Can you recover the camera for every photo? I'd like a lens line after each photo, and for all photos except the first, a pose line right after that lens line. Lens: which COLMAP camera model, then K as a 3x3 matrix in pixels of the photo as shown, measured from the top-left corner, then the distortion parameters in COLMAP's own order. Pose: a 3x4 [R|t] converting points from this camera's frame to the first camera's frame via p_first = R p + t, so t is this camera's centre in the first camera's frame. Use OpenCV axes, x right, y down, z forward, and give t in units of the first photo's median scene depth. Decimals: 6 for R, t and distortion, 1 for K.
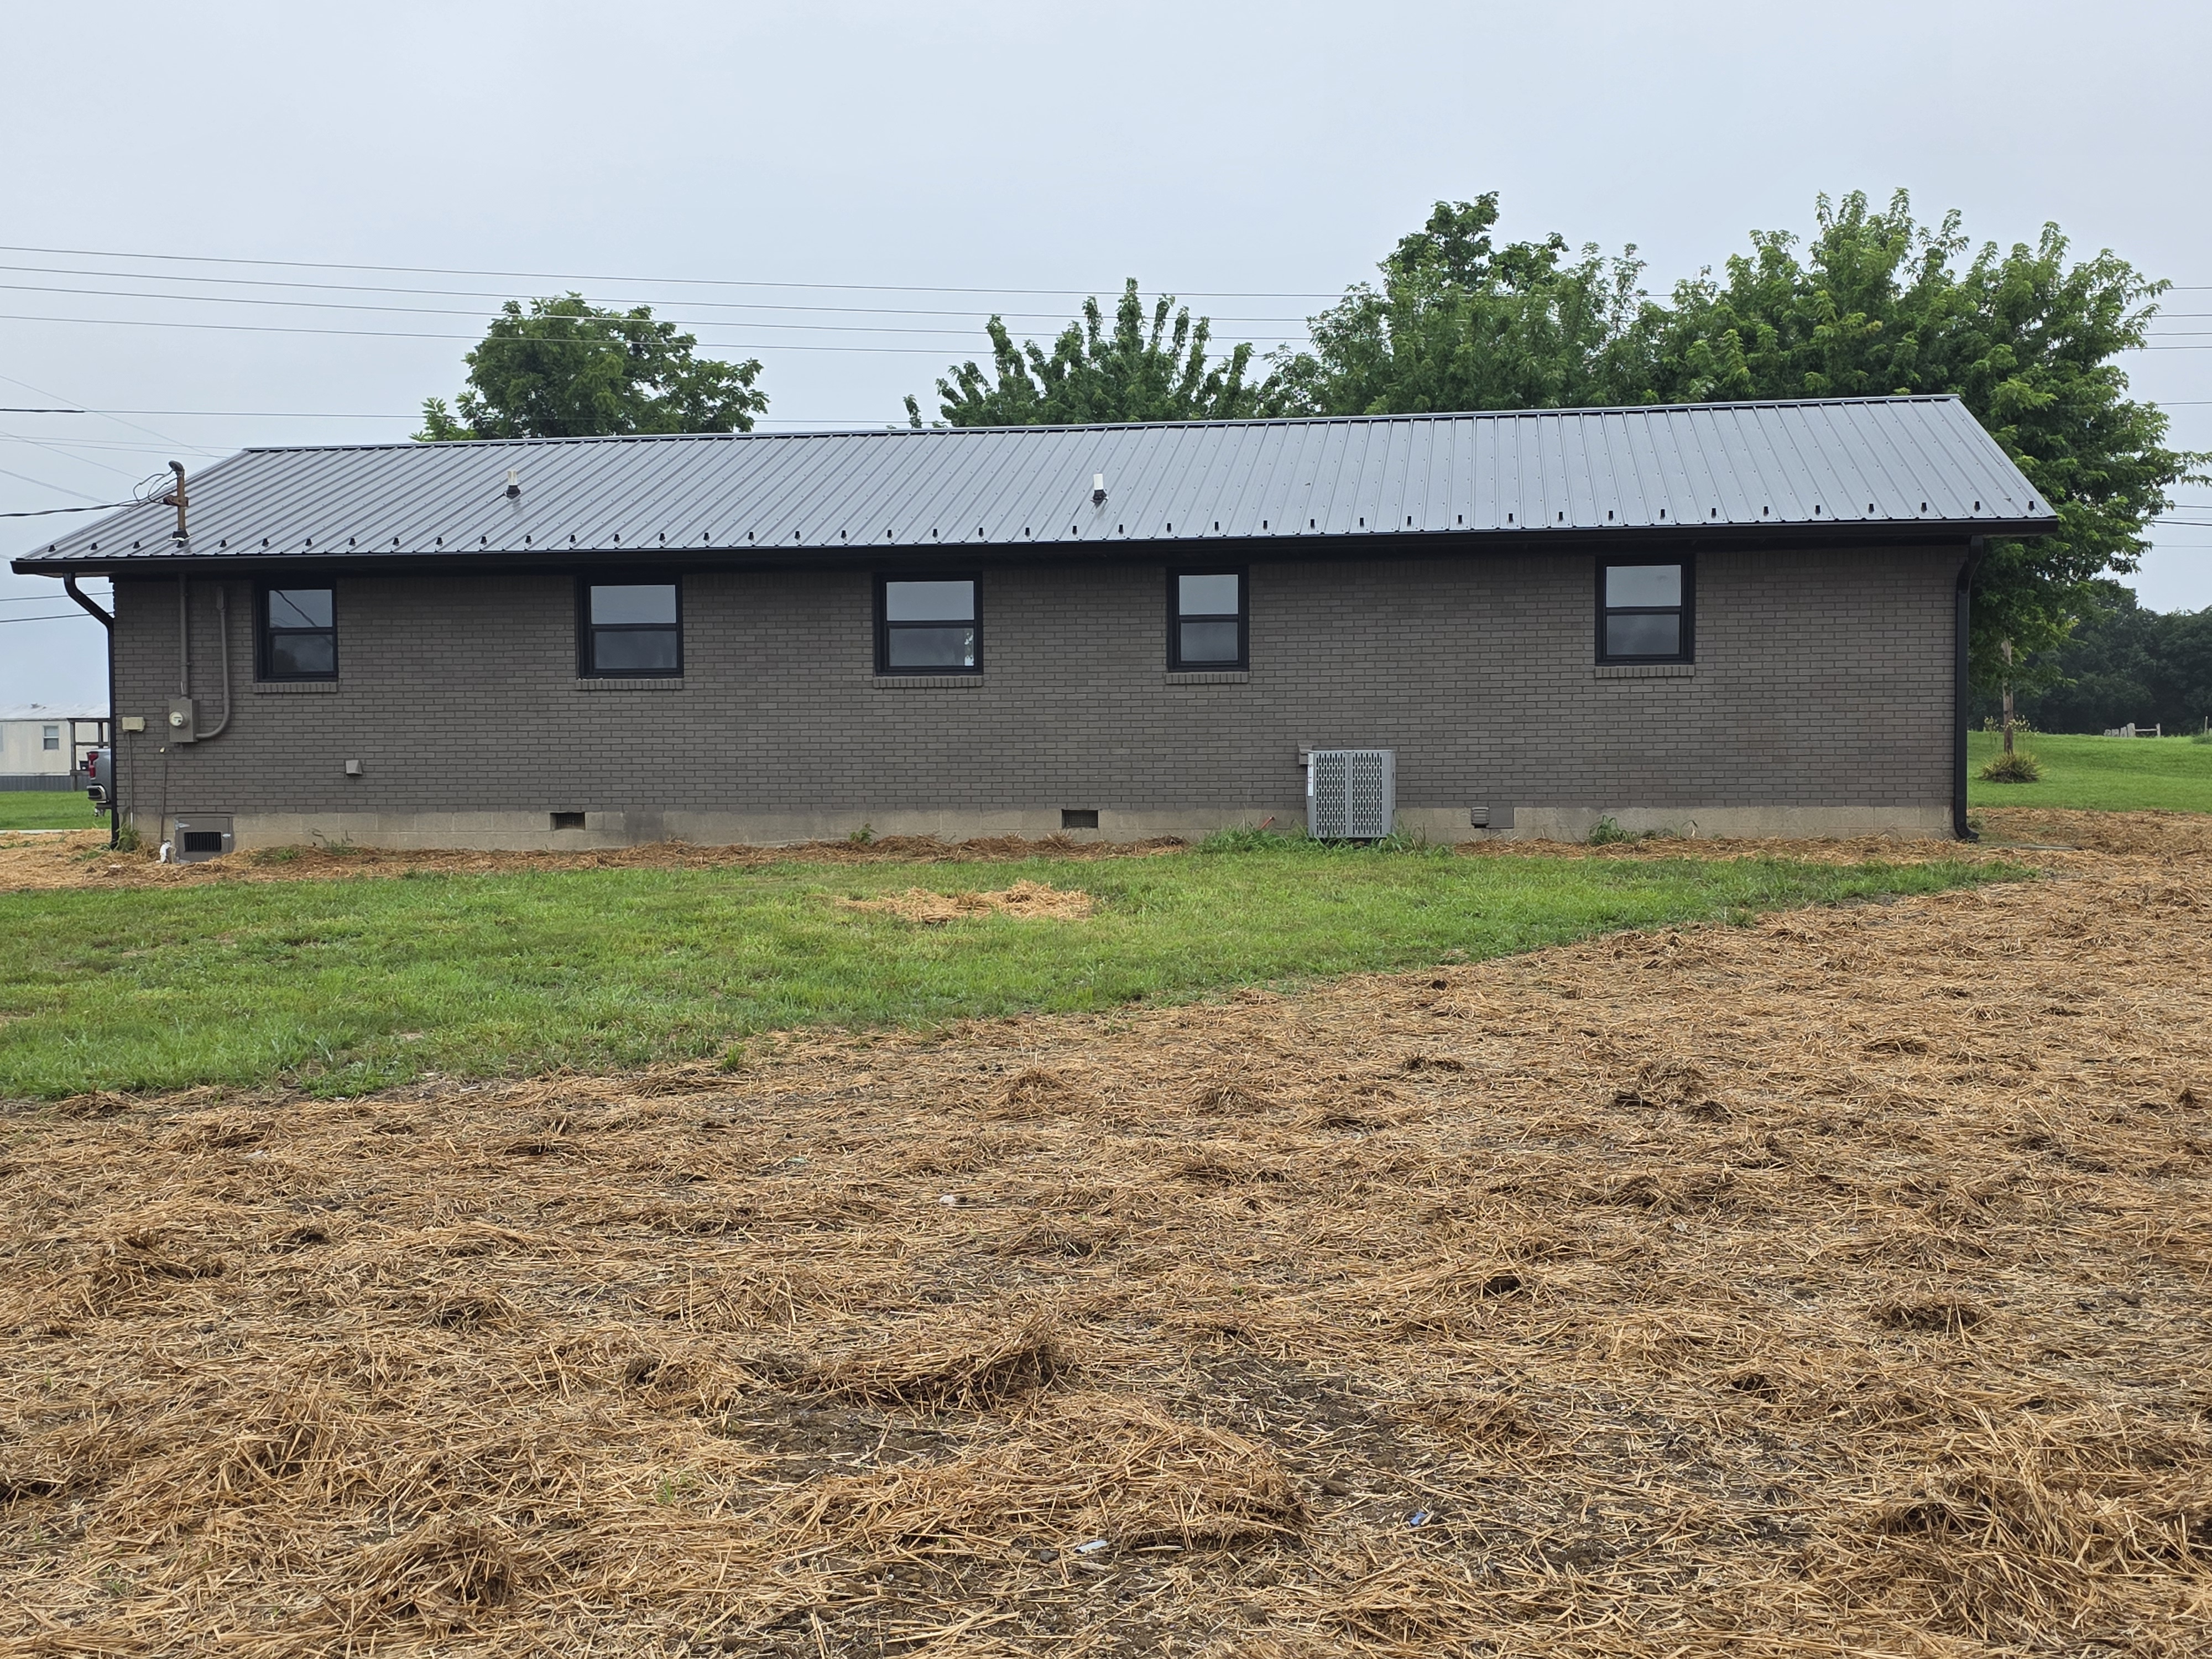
lens RADIAL K [[2327.7, 0, 1105.1], [0, 2327.7, 828.2], [0, 0, 1]] dist [-0.012418, 0.000000]
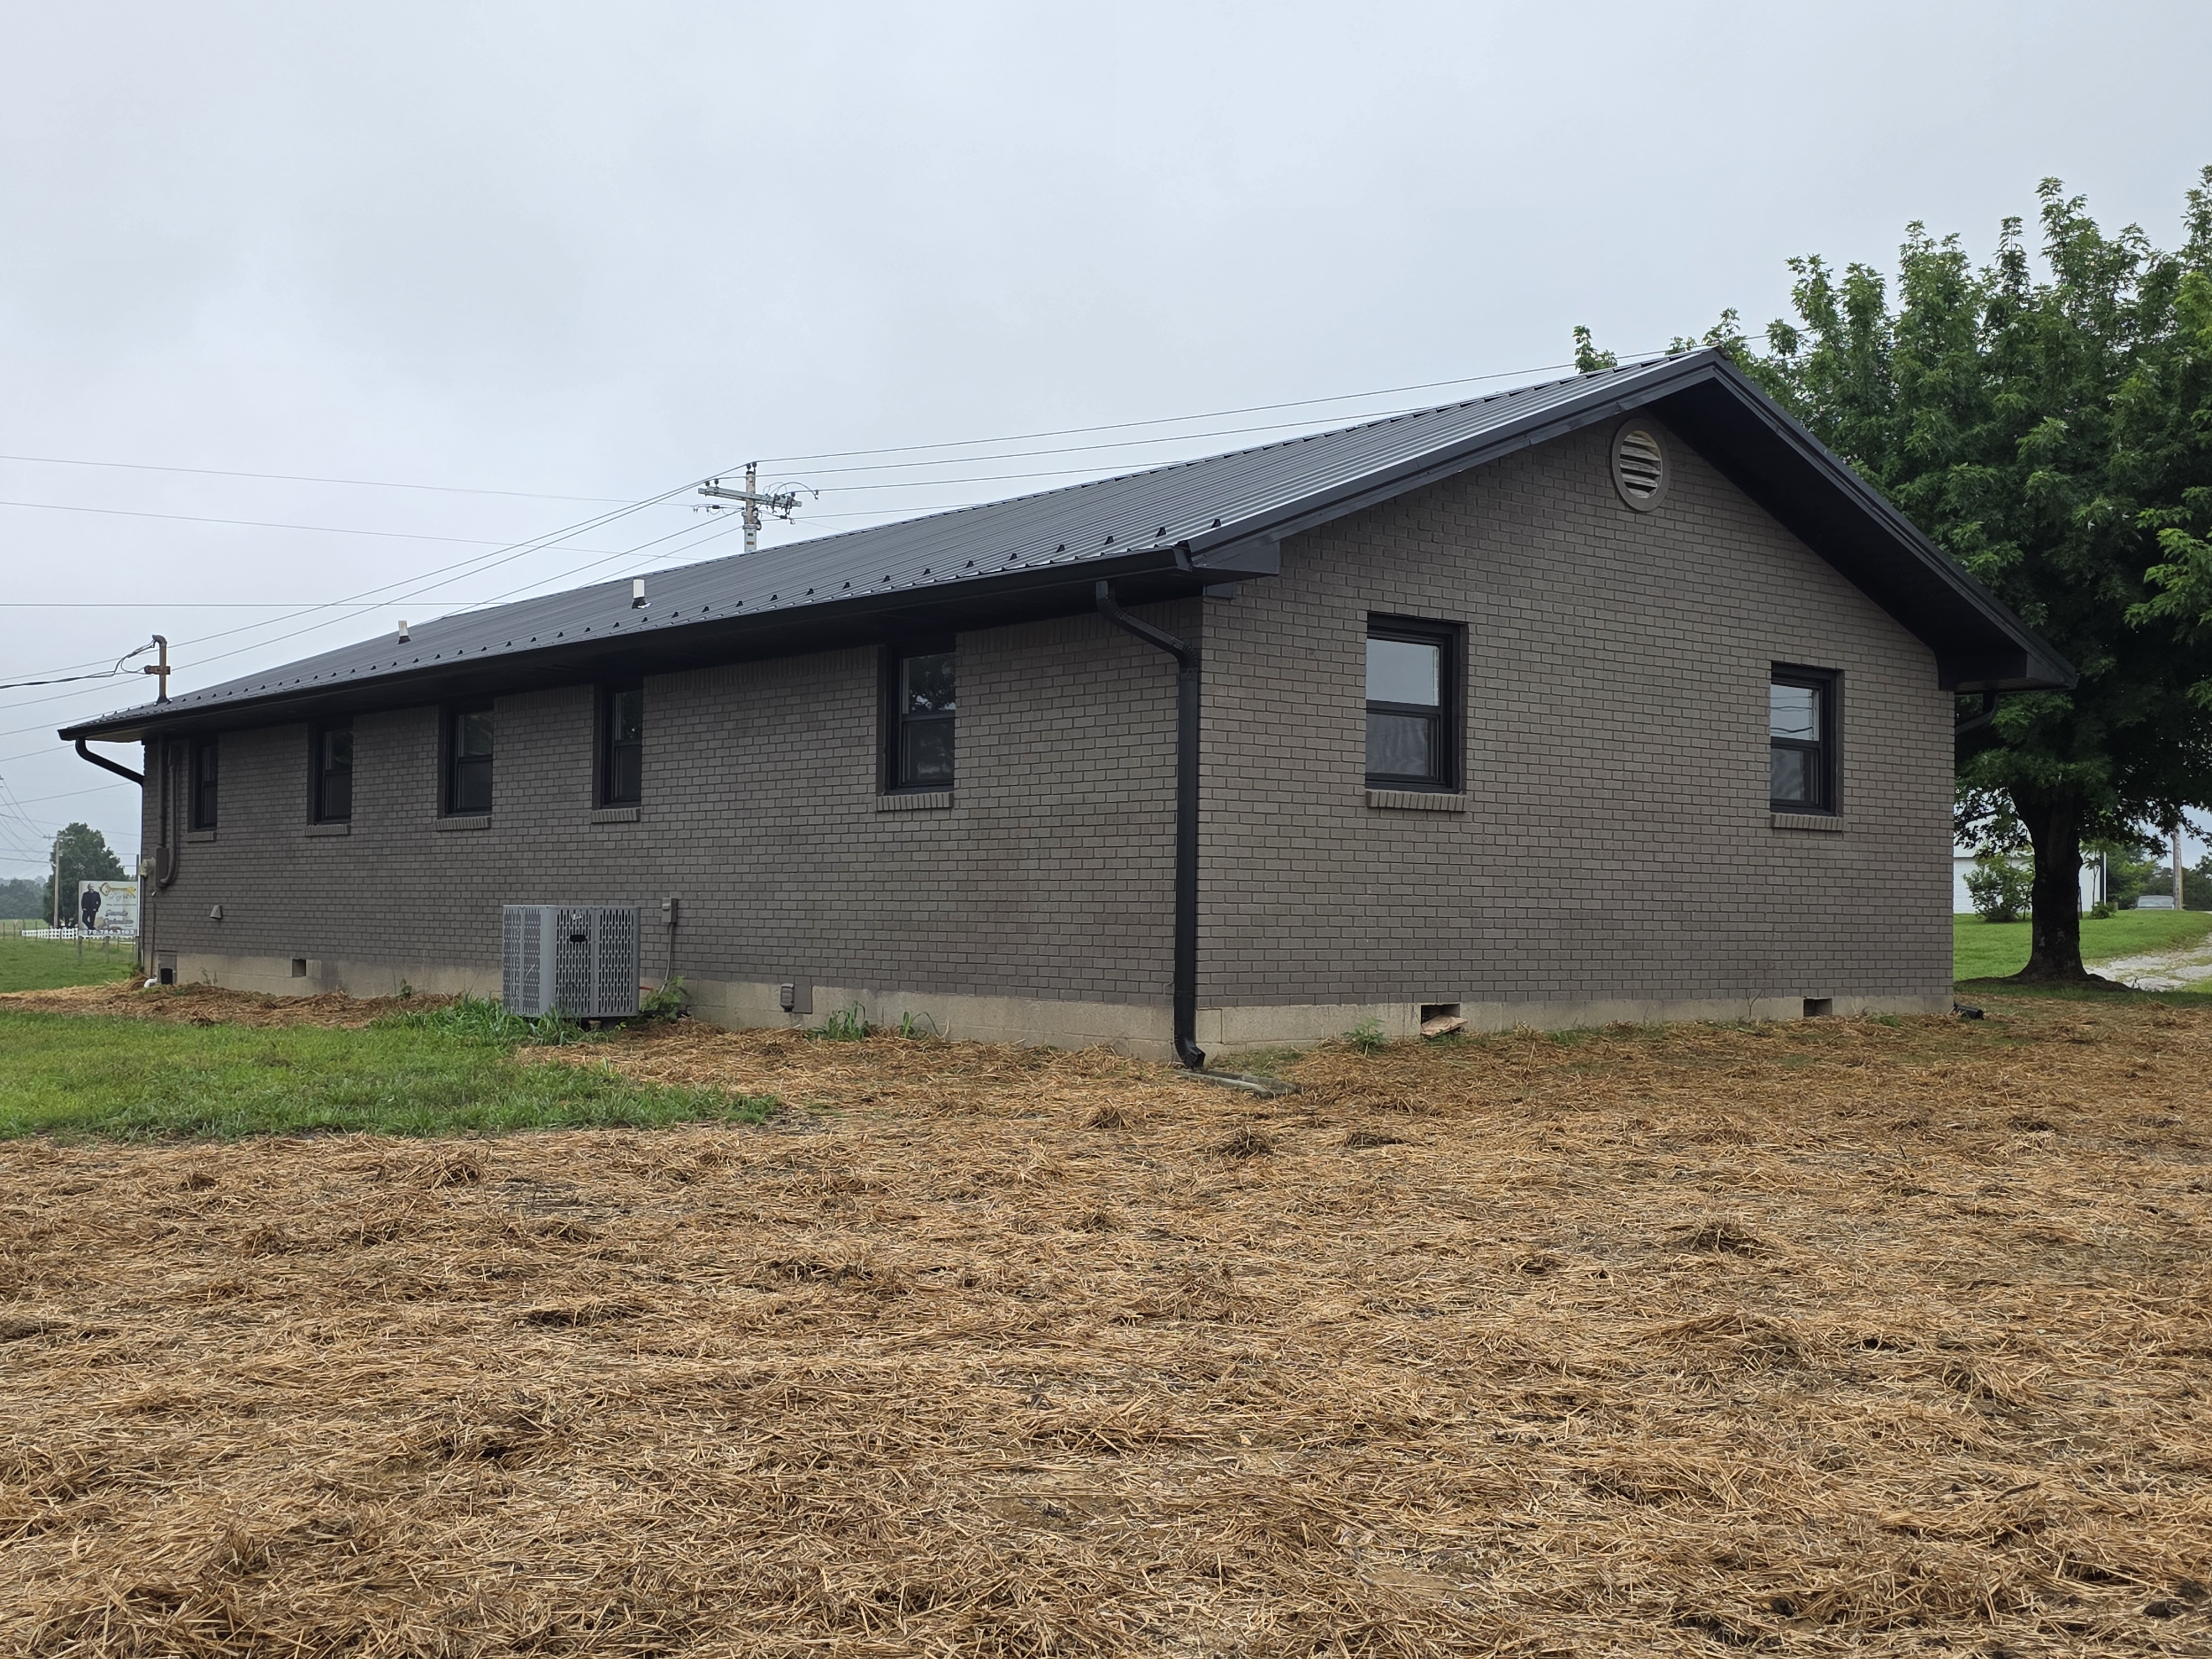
lens RADIAL K [[2327.7, 0, 1106.0], [0, 2327.7, 832.2], [0, 0, 1]] dist [-0.012418, 0.000000]
pose [[0.777891, -0.005165, -0.628378, 0.715091], [-0.050194, 0.996260, -0.070326, -0.010607], [0.626392, 0.086247, 0.774723, 0.486098]]
